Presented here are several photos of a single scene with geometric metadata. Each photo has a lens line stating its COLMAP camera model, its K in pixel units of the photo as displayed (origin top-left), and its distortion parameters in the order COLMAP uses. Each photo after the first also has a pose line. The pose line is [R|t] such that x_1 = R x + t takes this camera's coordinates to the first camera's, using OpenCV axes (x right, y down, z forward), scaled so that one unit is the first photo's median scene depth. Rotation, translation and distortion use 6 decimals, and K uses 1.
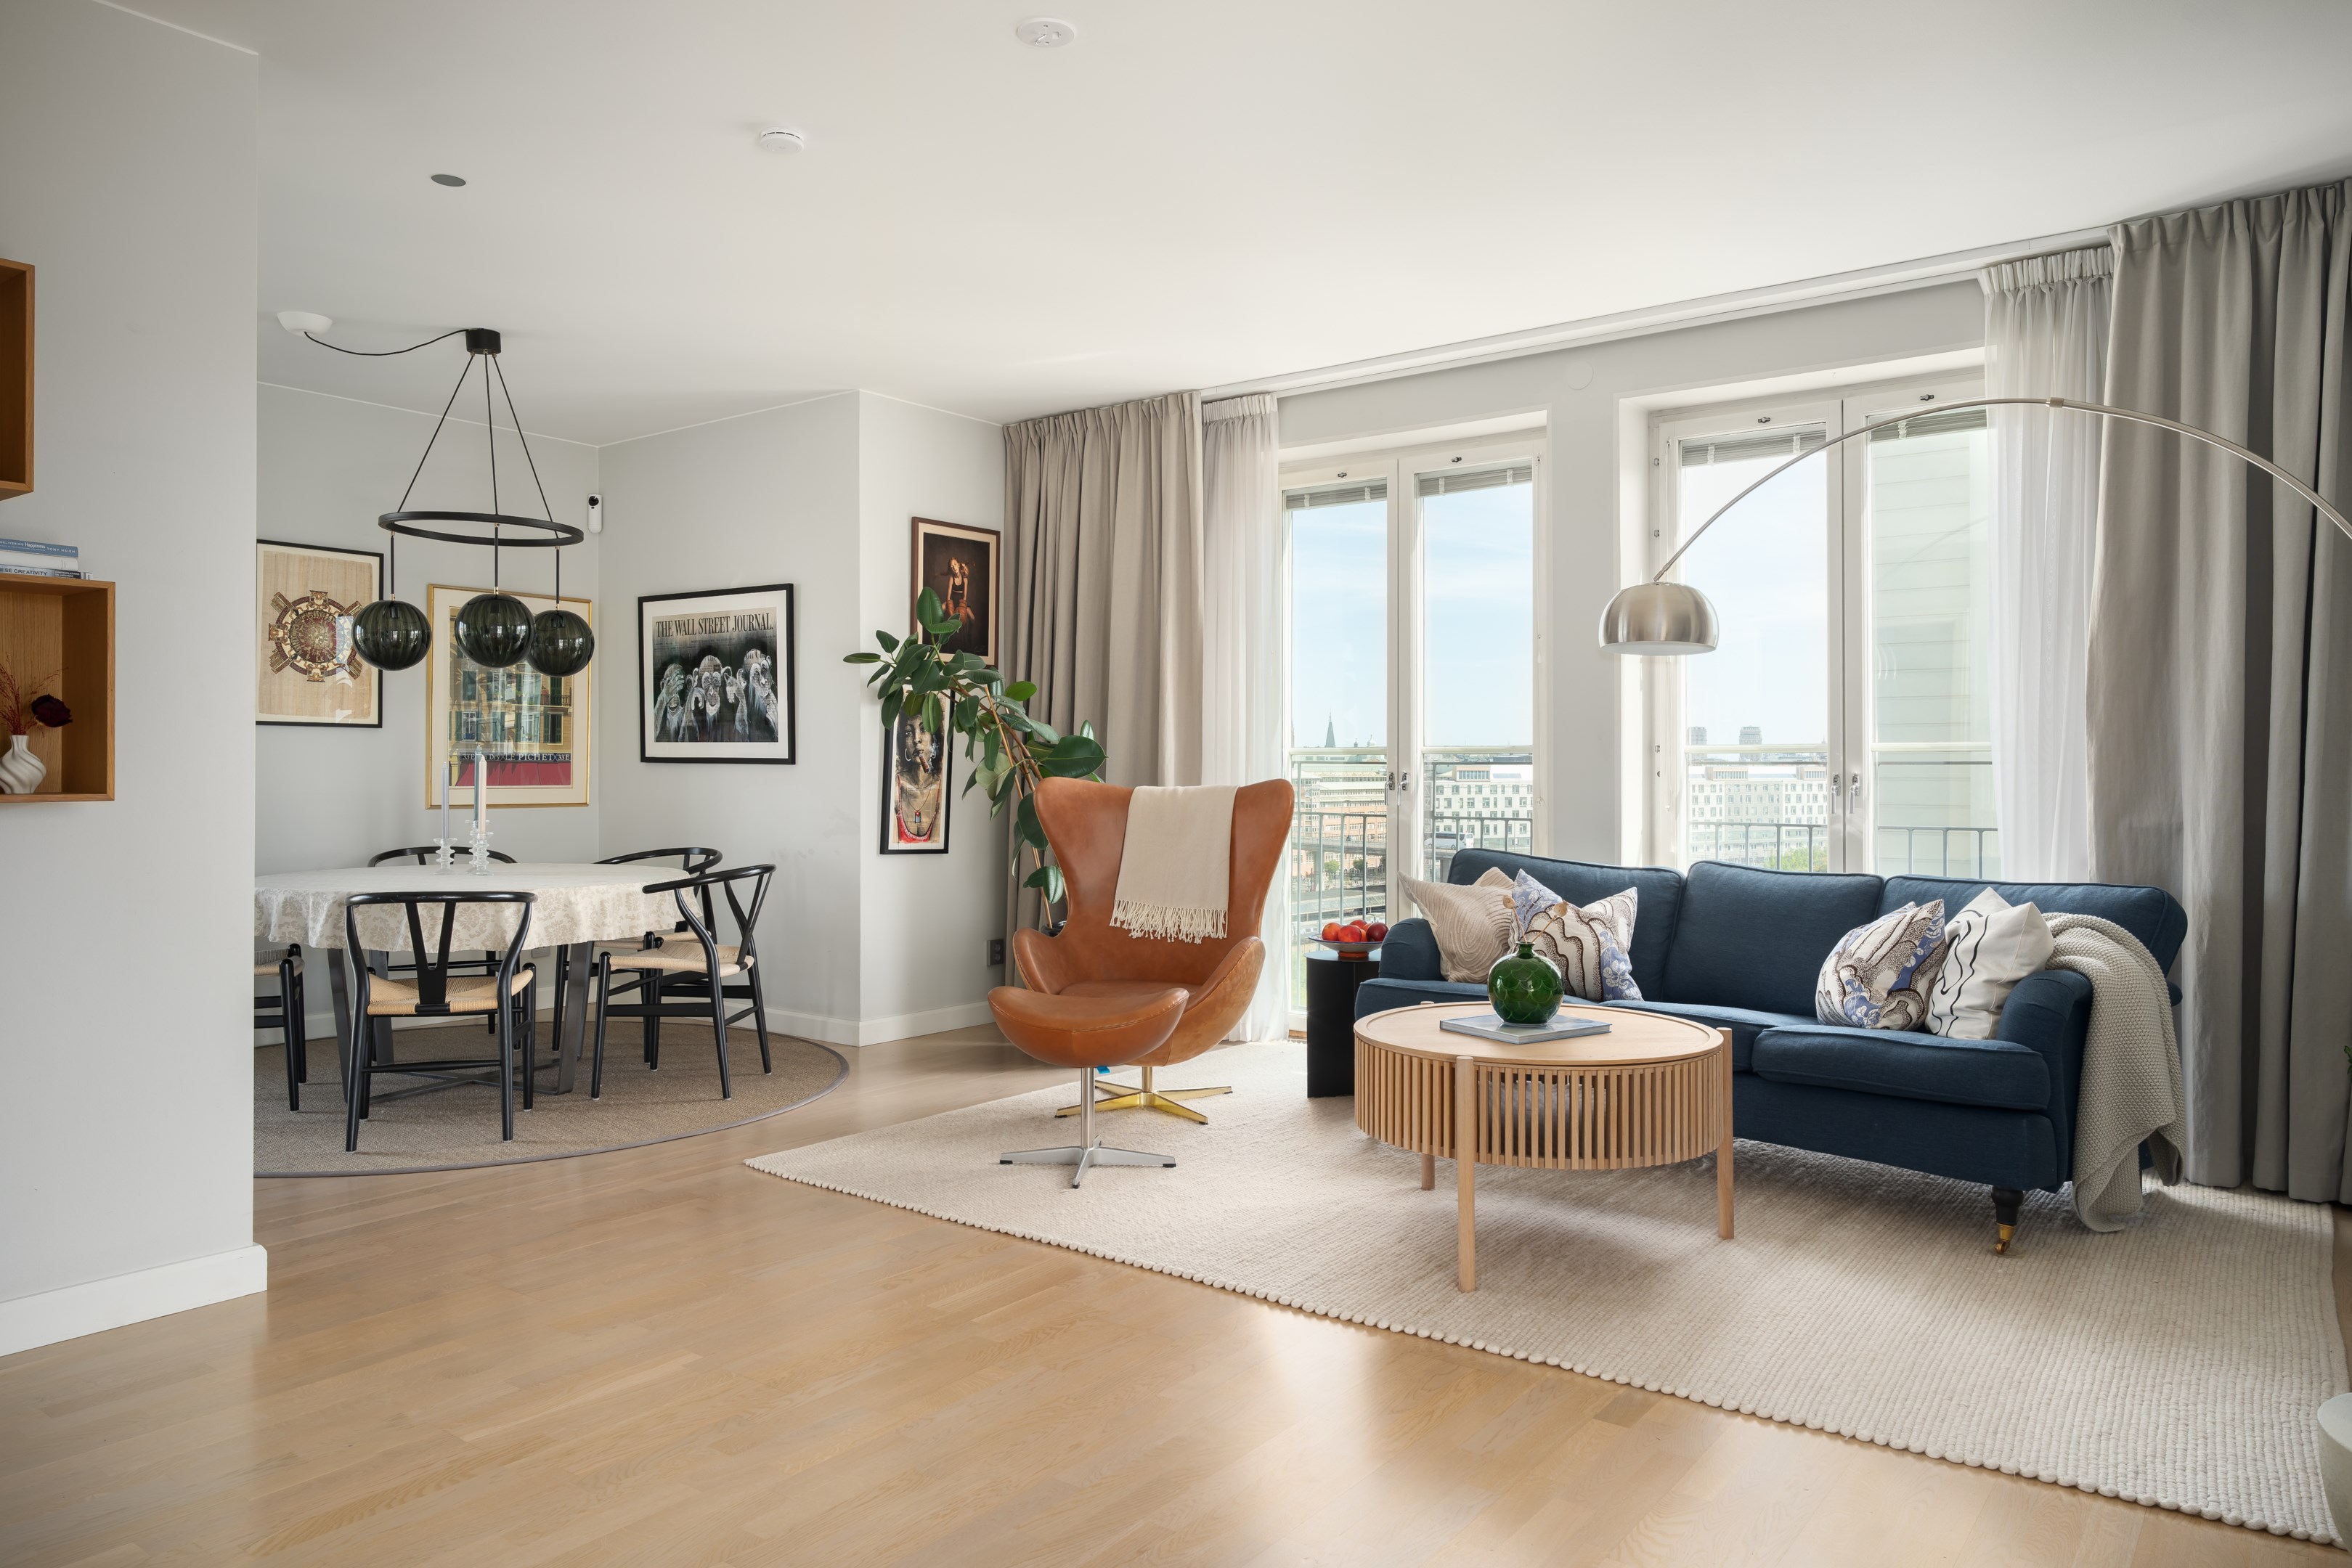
lens RADIAL K [[1567.3, 0, 1176.0], [0, 1567.3, 784.0], [0, 0, 1]] dist [-0.004646, 0.000647]
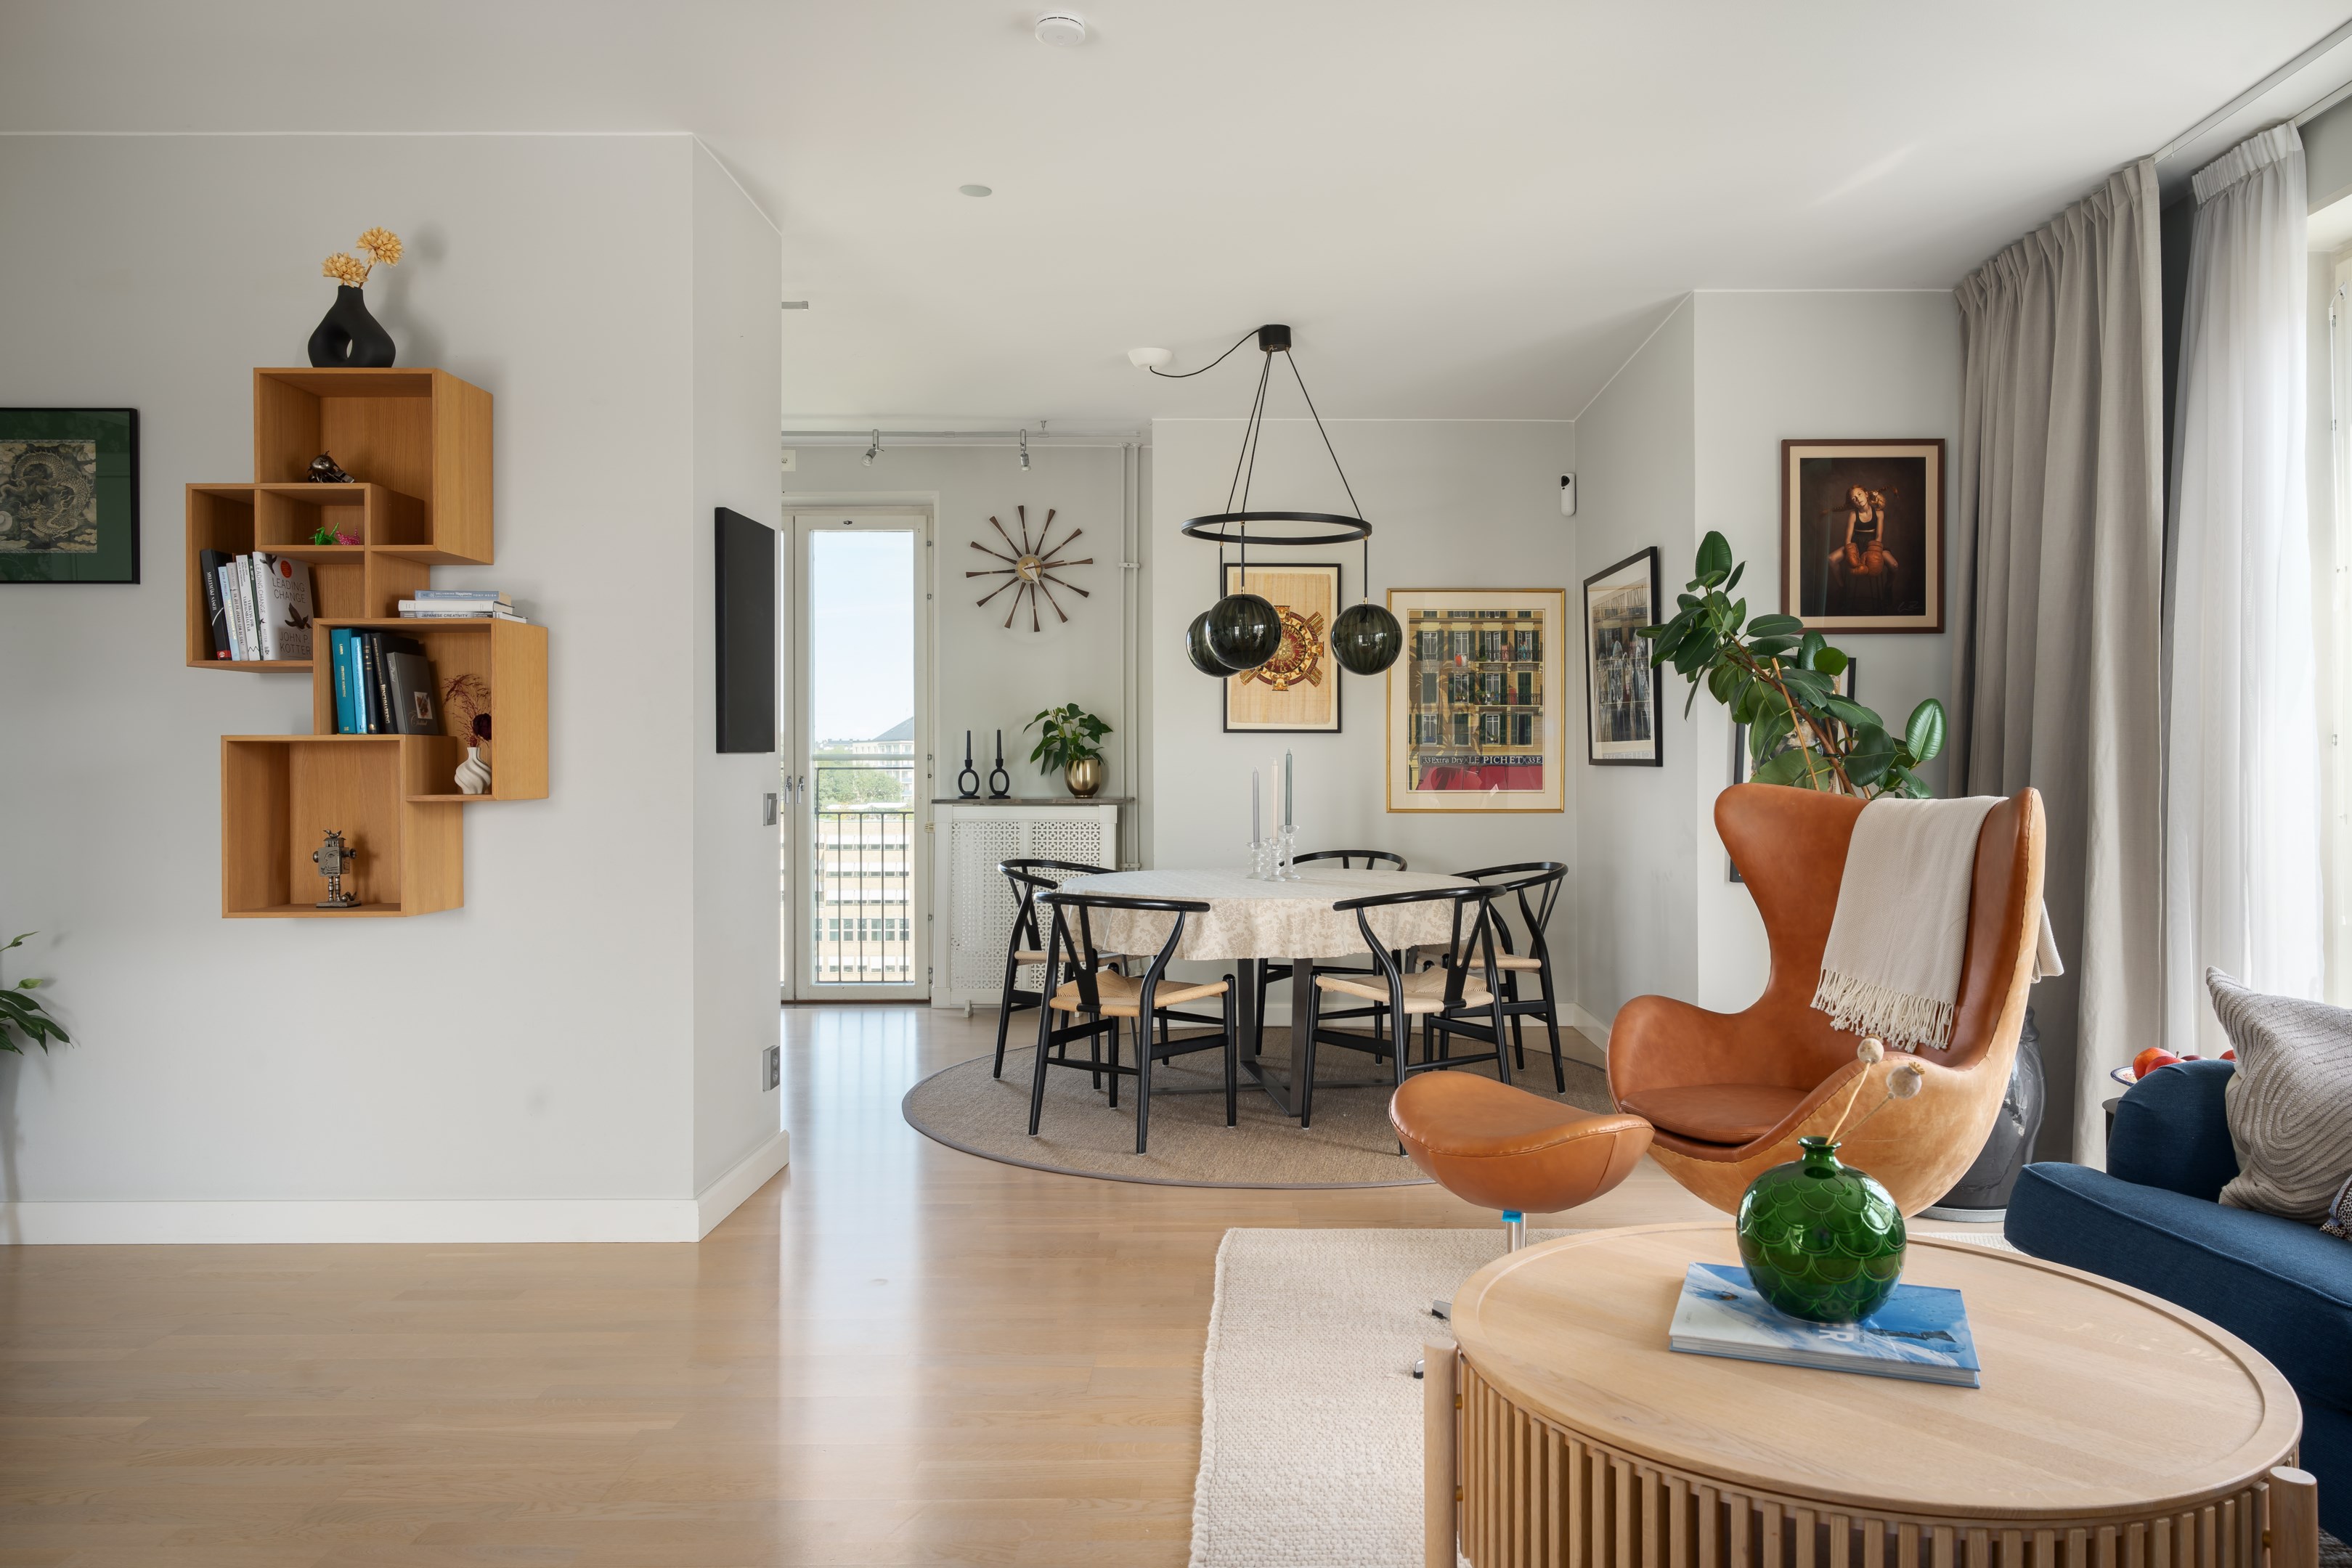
lens RADIAL K [[1567.3, 0, 1176.0], [0, 1567.3, 784.0], [0, 0, 1]] dist [-0.004646, 0.000647]
pose [[0.601323, 0.003700, -0.798998, 0.255121], [-0.005407, 0.999985, 0.000562, -0.002361], [0.798988, 0.003983, 0.601334, 0.299373]]
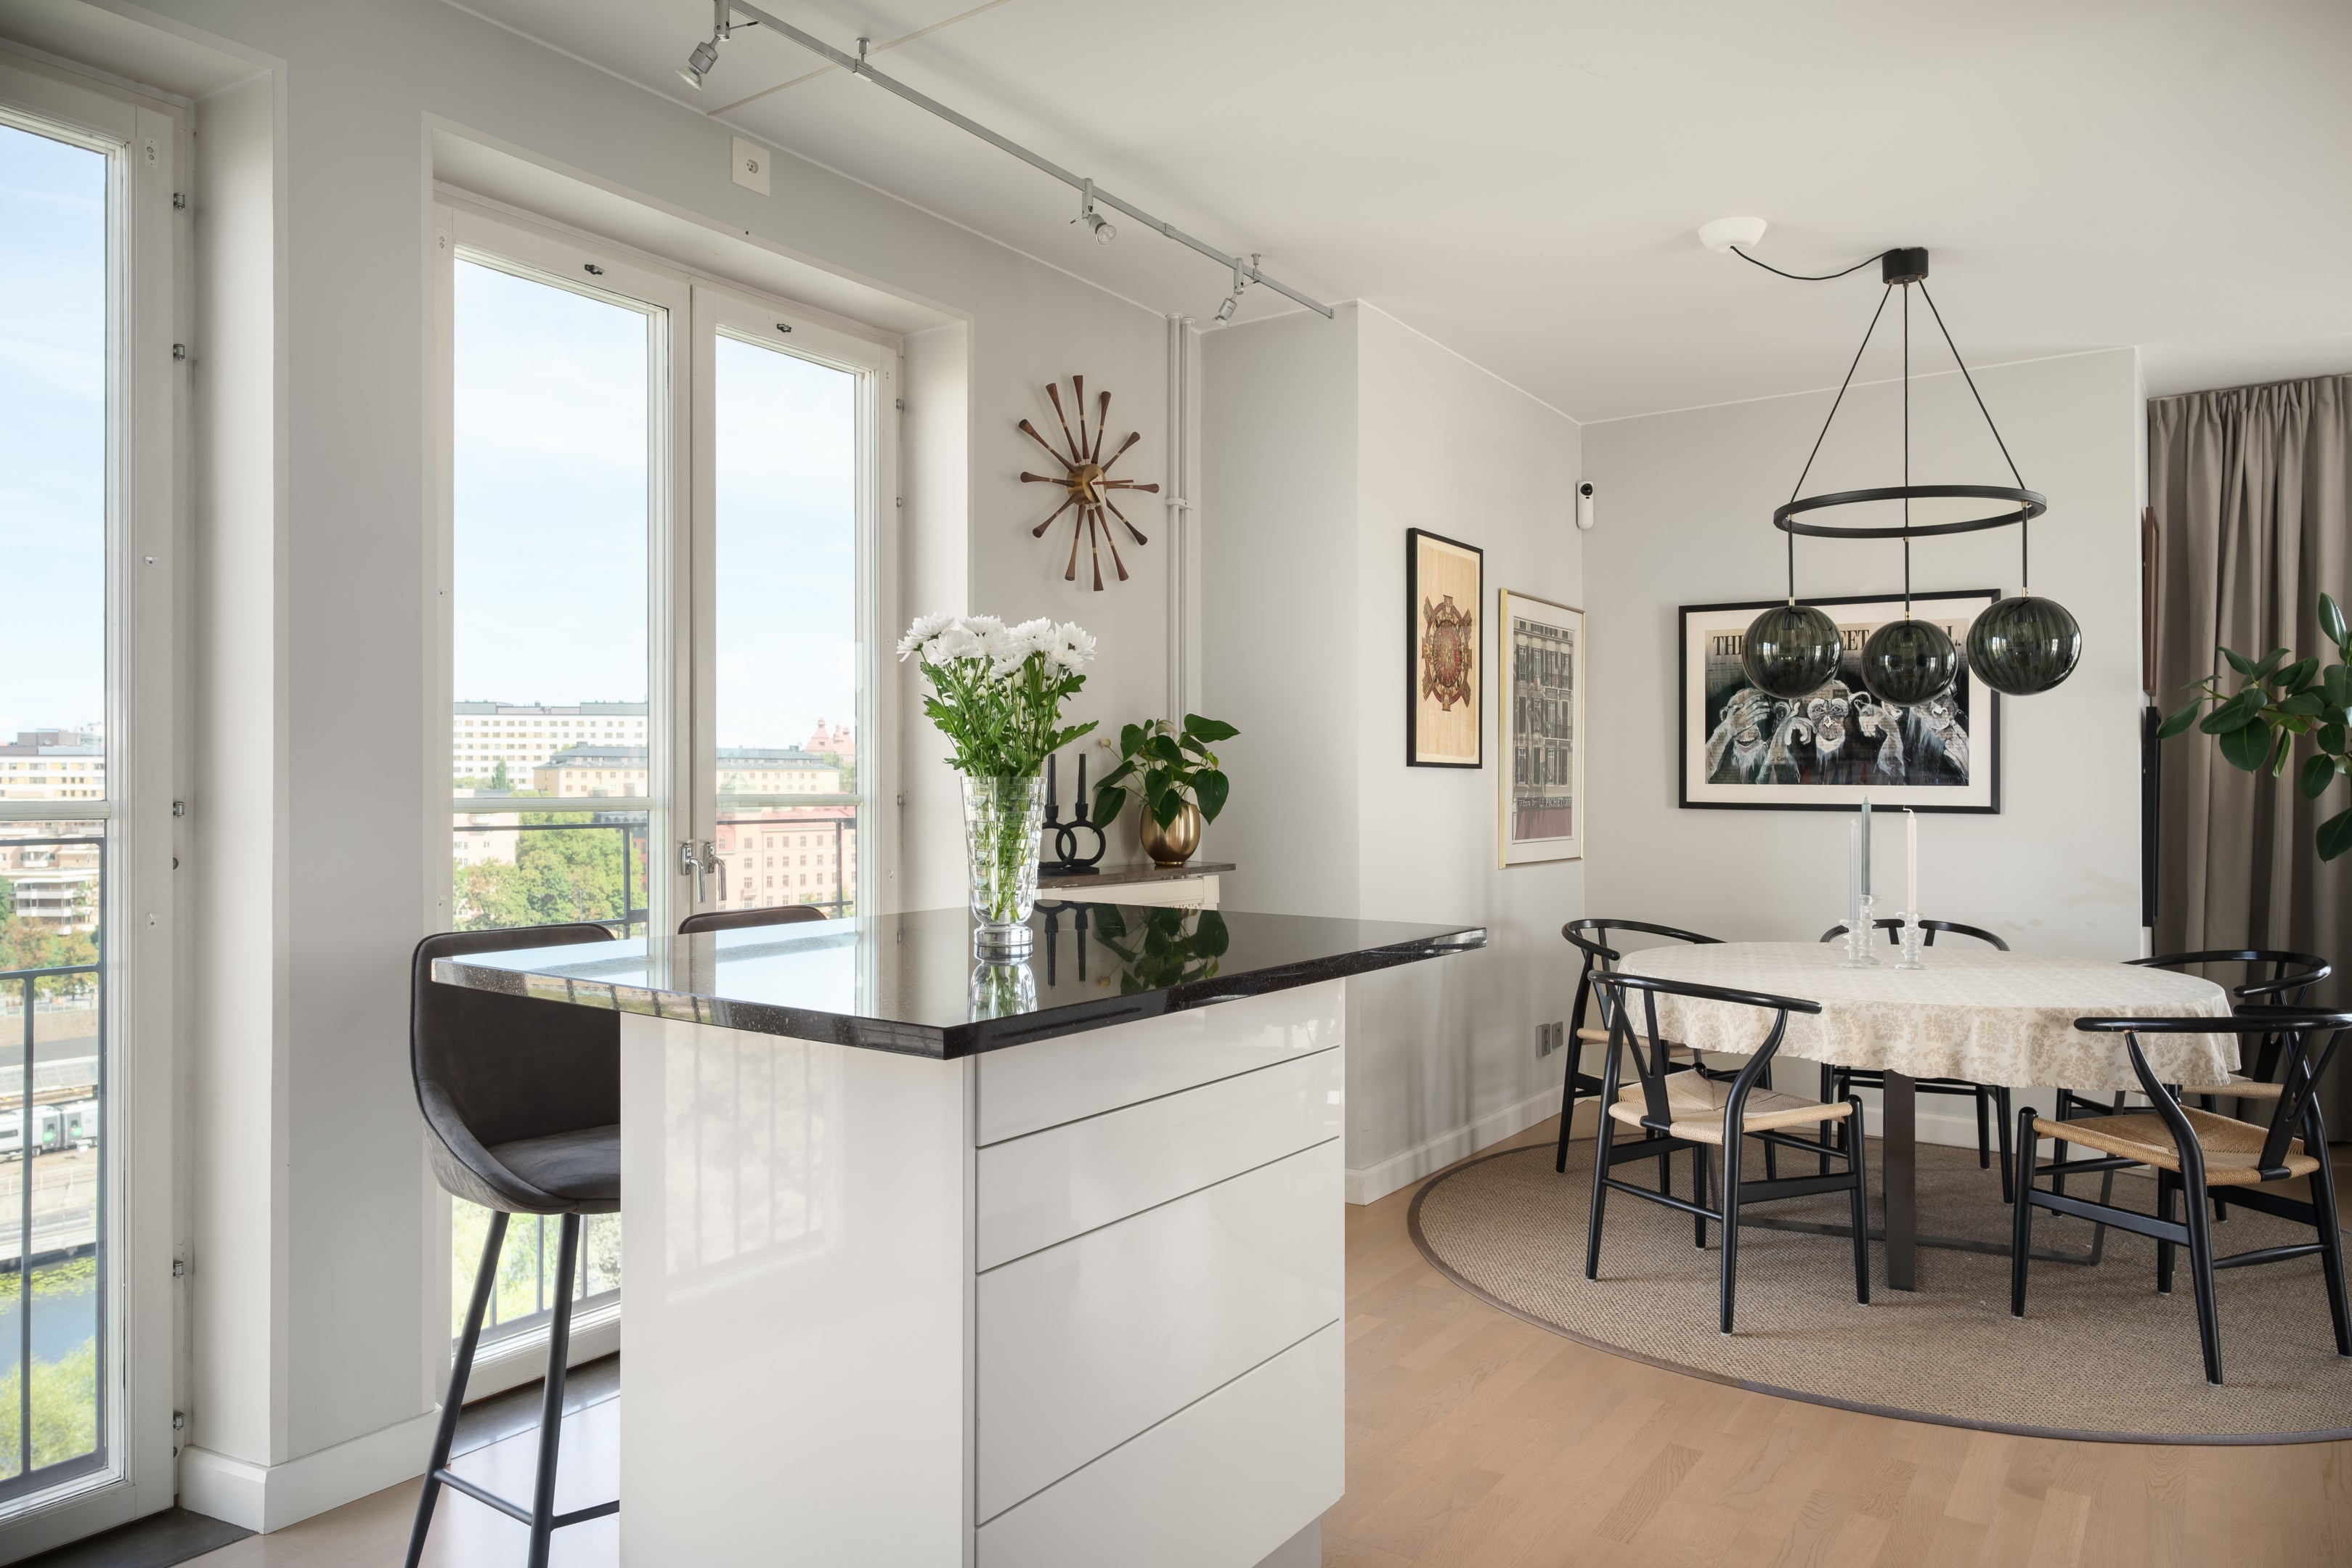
lens RADIAL K [[1571.8, 0, 1254.4], [0, 1571.8, 786.3], [0, 0, 1]] dist [-0.008239, 0.038130]
pose [[0.998134, -0.001425, 0.061050, -0.672807], [0.002156, 0.999927, -0.011904, -0.017790], [-0.061028, 0.012013, 0.998064, 0.215730]]
